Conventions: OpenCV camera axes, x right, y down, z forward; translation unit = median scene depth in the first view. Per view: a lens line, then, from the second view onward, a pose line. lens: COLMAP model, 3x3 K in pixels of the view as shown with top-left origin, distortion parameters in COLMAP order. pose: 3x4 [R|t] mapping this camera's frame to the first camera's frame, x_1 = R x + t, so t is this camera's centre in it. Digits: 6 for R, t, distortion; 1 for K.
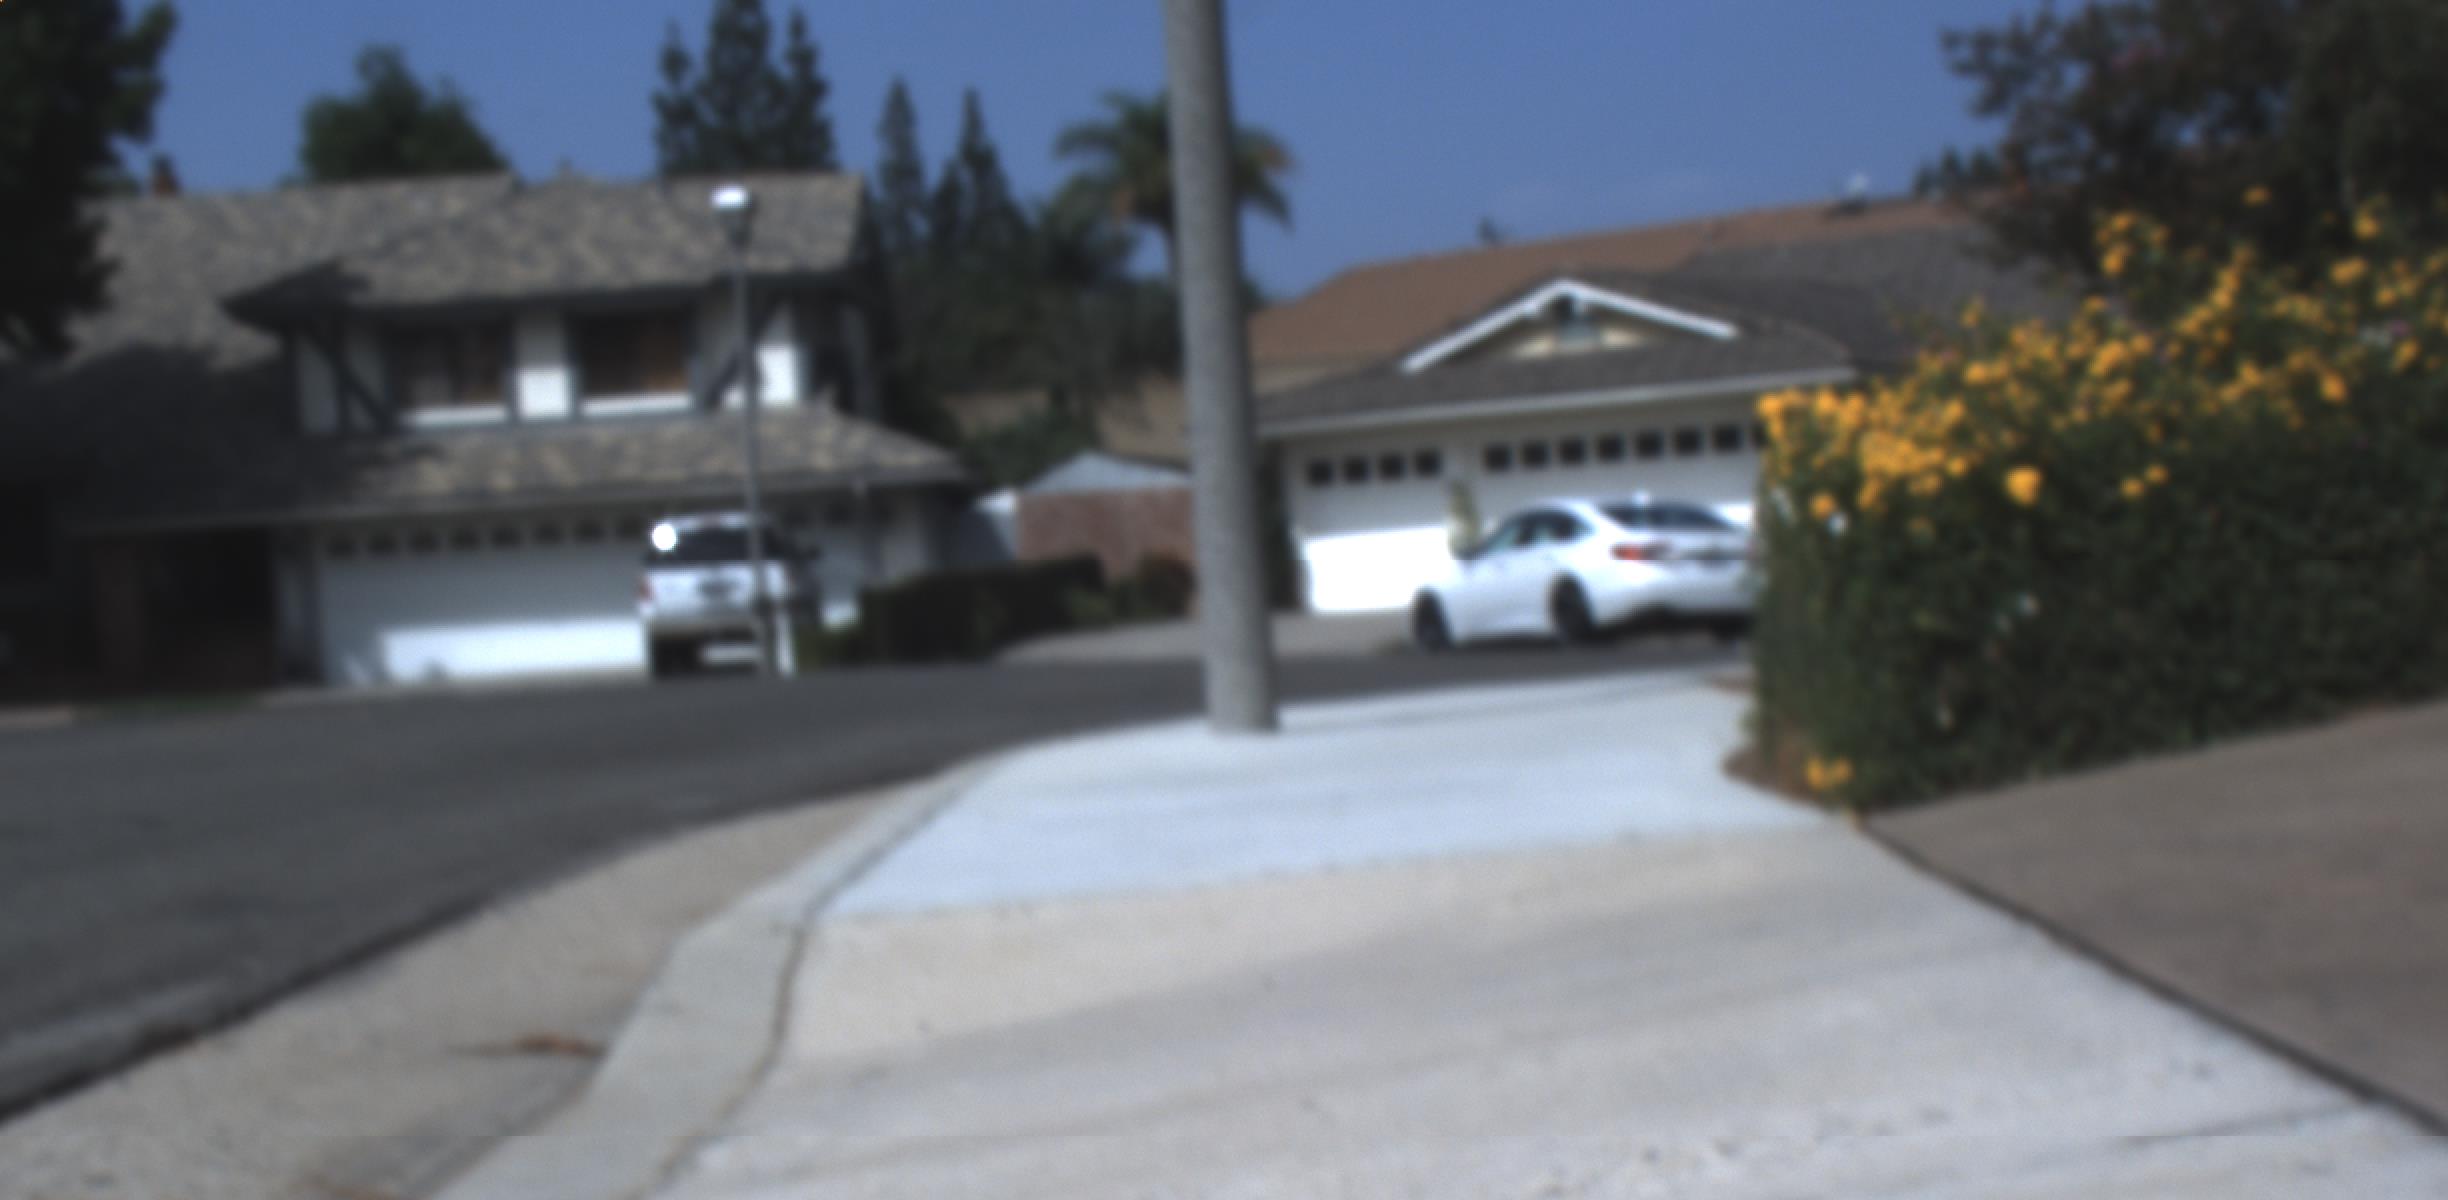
lens RADIAL K [[4759.7, 0, 1229.9], [0, 4759.7, 1087.1], [0, 0, 1]] dist [-0.200639, 0.884829]
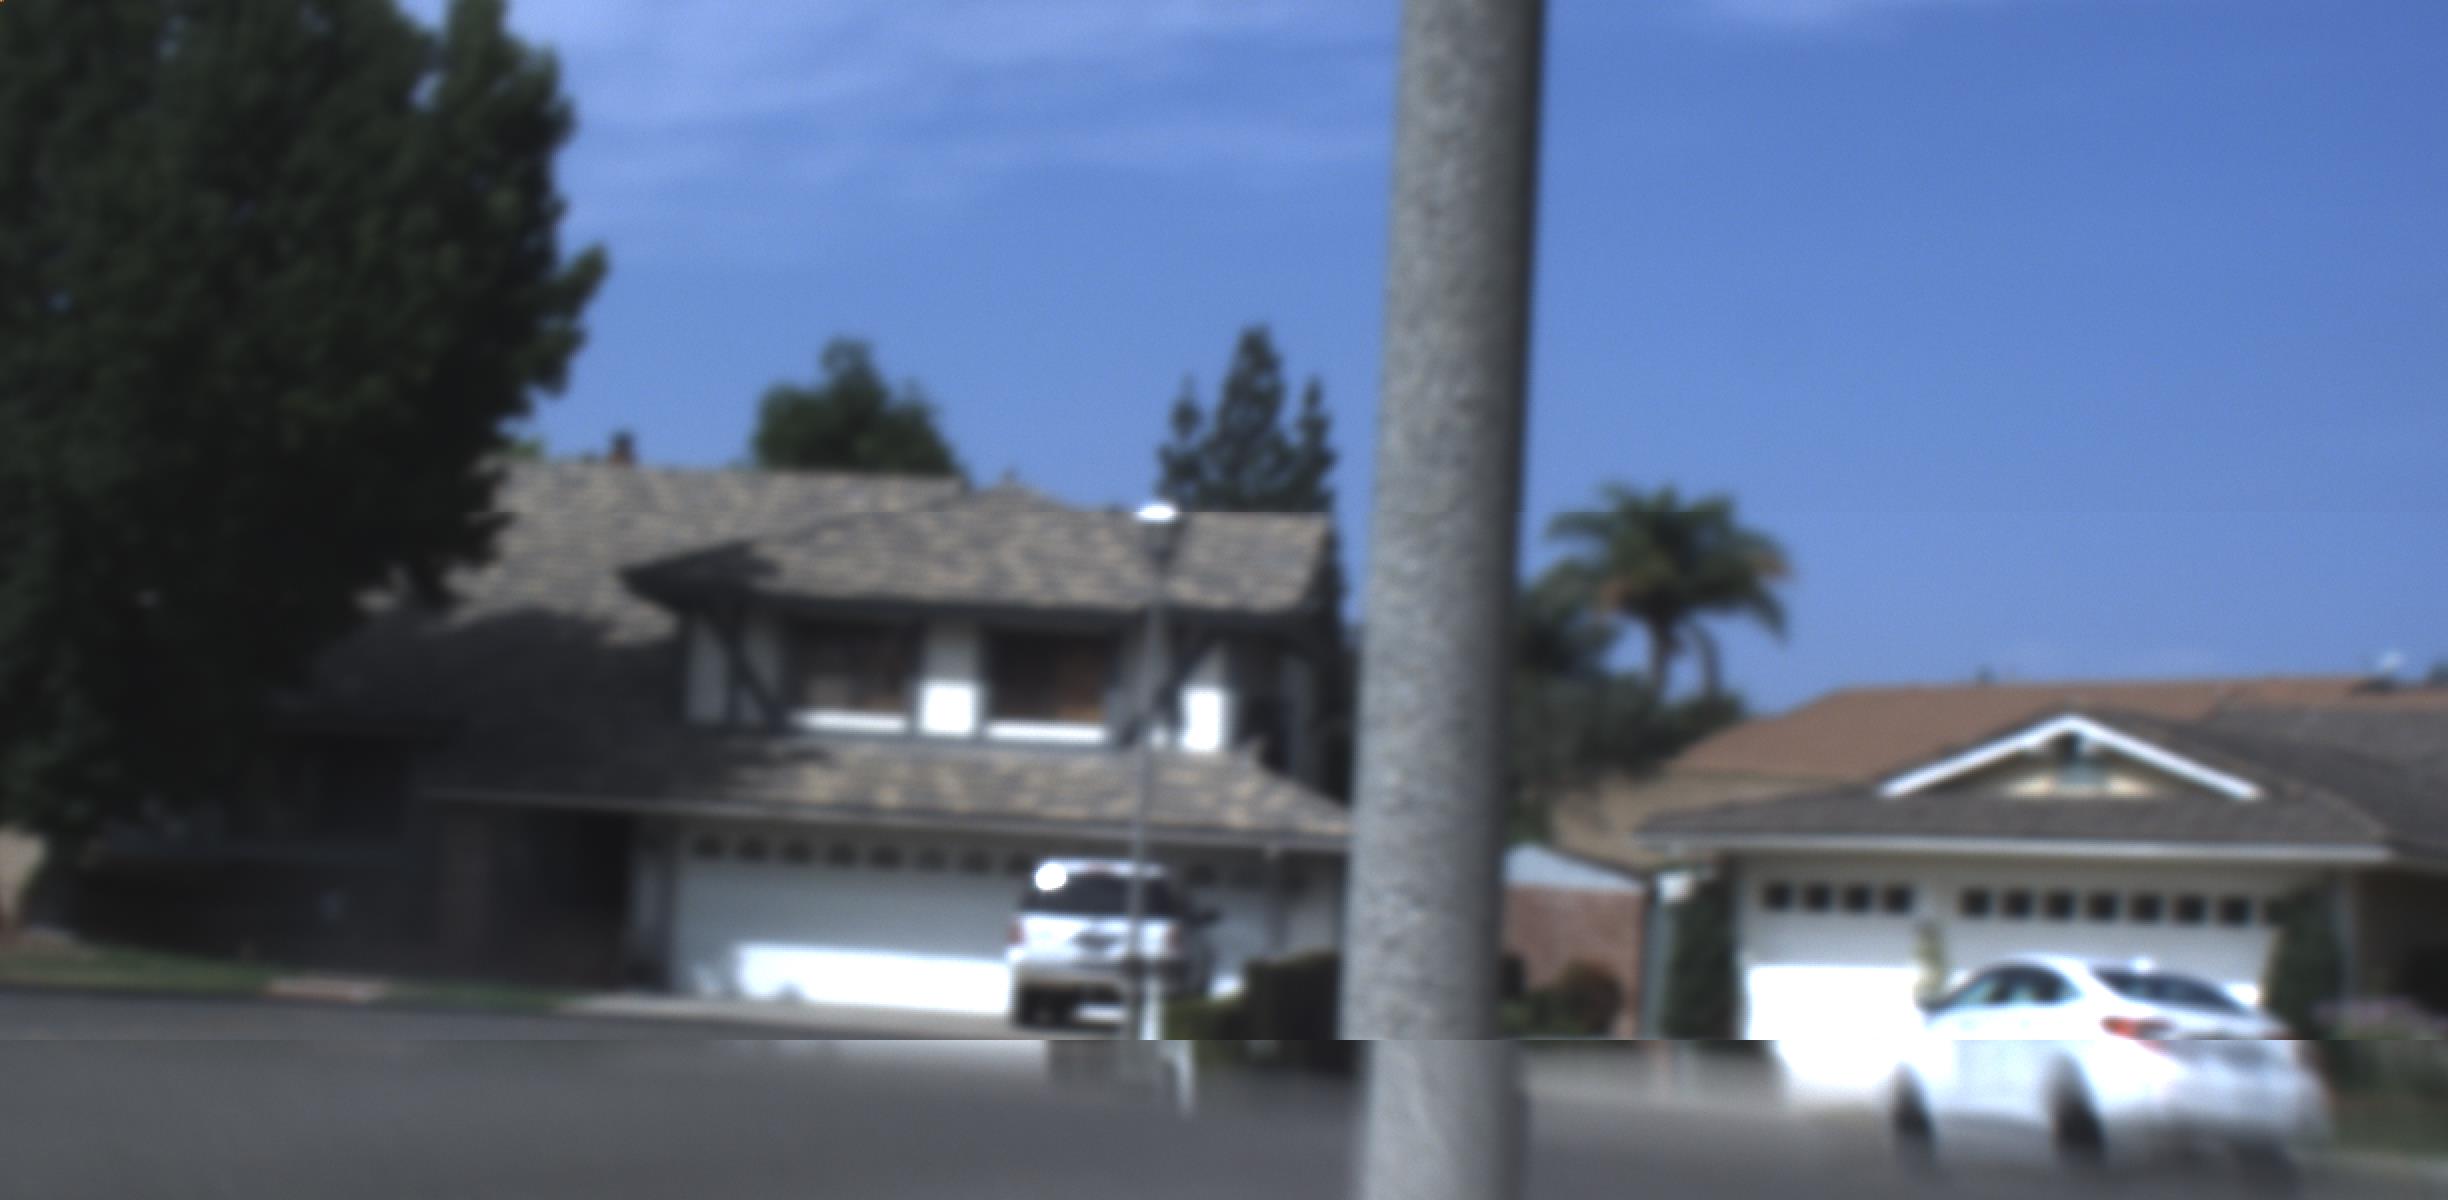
lens RADIAL K [[4720.5, 0, 1121.4], [0, 4720.5, 1045.9], [0, 0, 1]] dist [-0.294338, 1.383794]
pose [[0.985588, 0.122060, -0.117126, 0.003811], [-0.132032, 0.987888, -0.081514, -0.011491], [0.105757, 0.095803, 0.989766, 0.101324]]
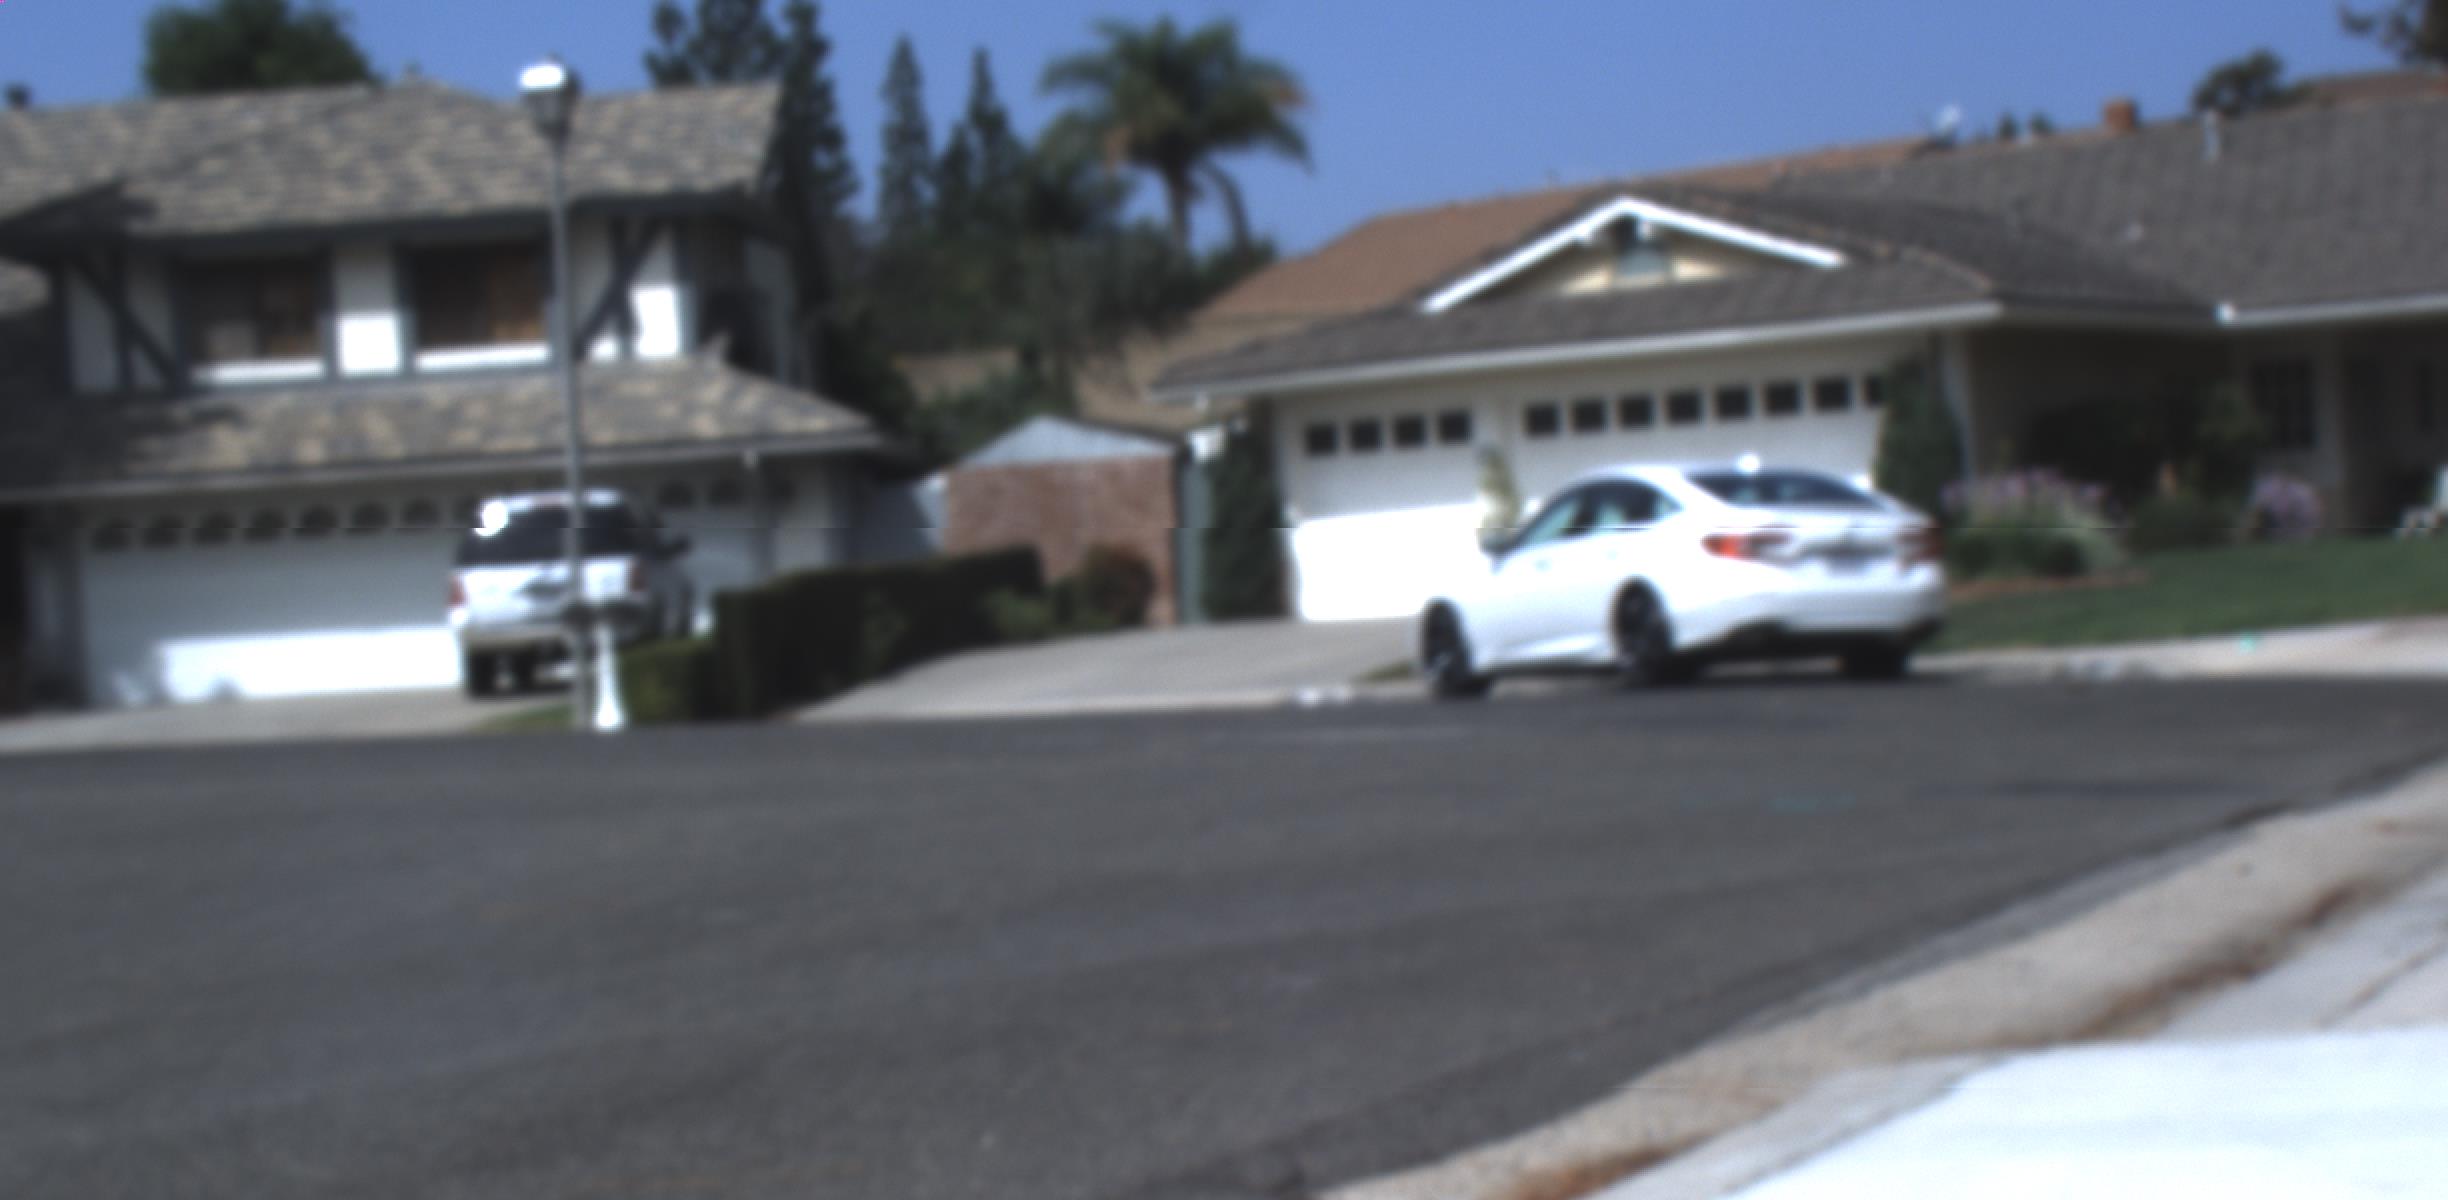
lens RADIAL K [[4733.4, 0, 1221.2], [0, 4733.4, 1044.0], [0, 0, 1]] dist [-0.174641, 0.639162]
pose [[0.999952, 0.000326, -0.009830, 0.009788], [-0.000375, 0.999988, -0.004946, -0.022458], [0.009828, 0.004949, 0.999939, 0.195075]]
